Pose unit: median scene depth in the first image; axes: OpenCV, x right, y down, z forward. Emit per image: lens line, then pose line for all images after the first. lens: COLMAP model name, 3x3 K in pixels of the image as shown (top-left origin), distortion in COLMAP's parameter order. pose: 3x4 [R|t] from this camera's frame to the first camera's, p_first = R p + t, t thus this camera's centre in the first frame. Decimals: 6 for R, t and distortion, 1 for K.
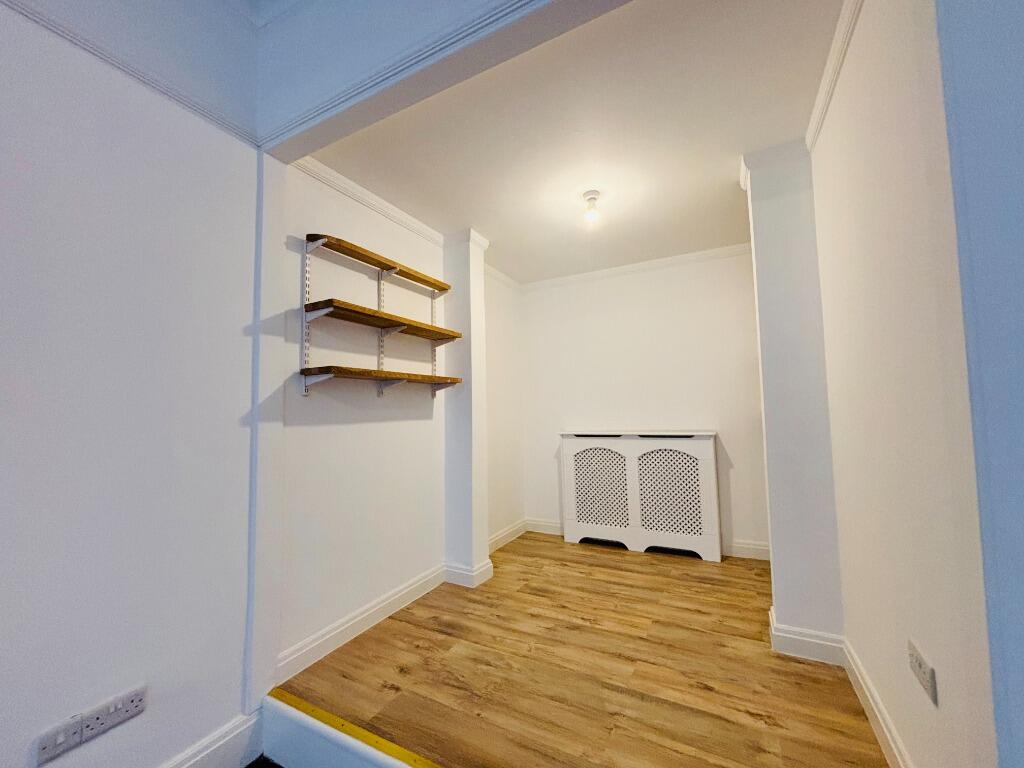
lens RADIAL K [[413.2, 0, 517.1], [0, 413.2, 382.7], [0, 0, 1]] dist [0.002359, 0.001204]
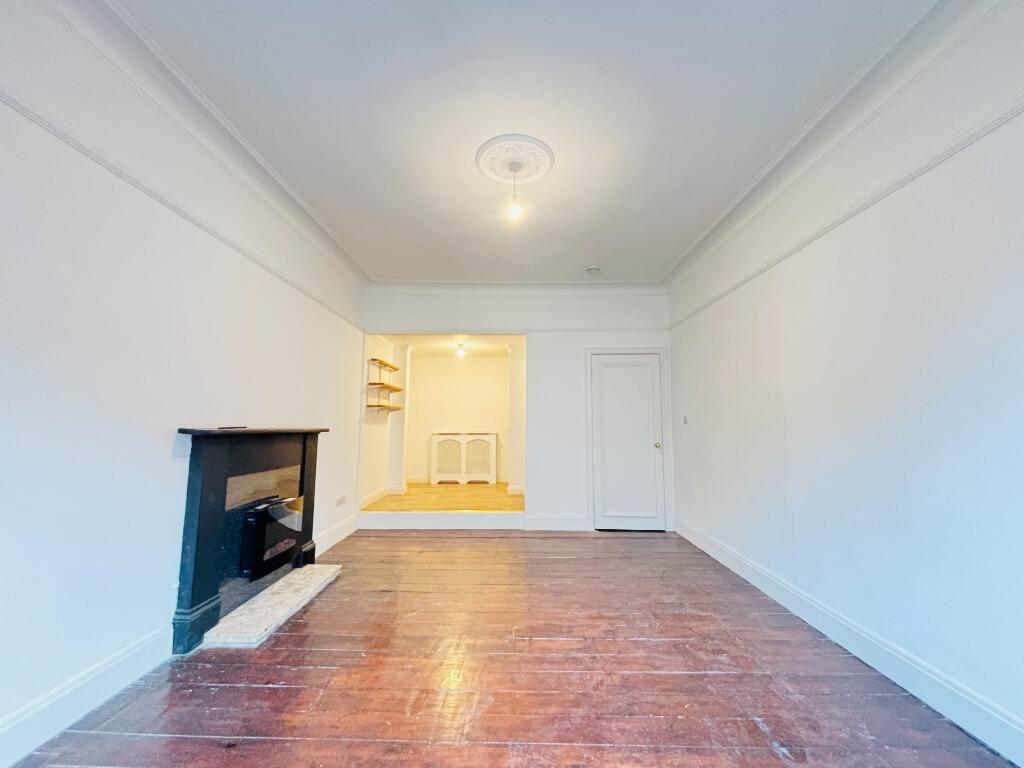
lens RADIAL K [[413.2, 0, 507.0], [0, 413.2, 380.9], [0, 0, 1]] dist [0.002359, 0.001204]
pose [[0.894541, 0.069293, 0.441582, -0.647585], [-0.049508, 0.997192, -0.056187, -0.059033], [-0.444236, 0.028400, 0.895460, -1.399745]]
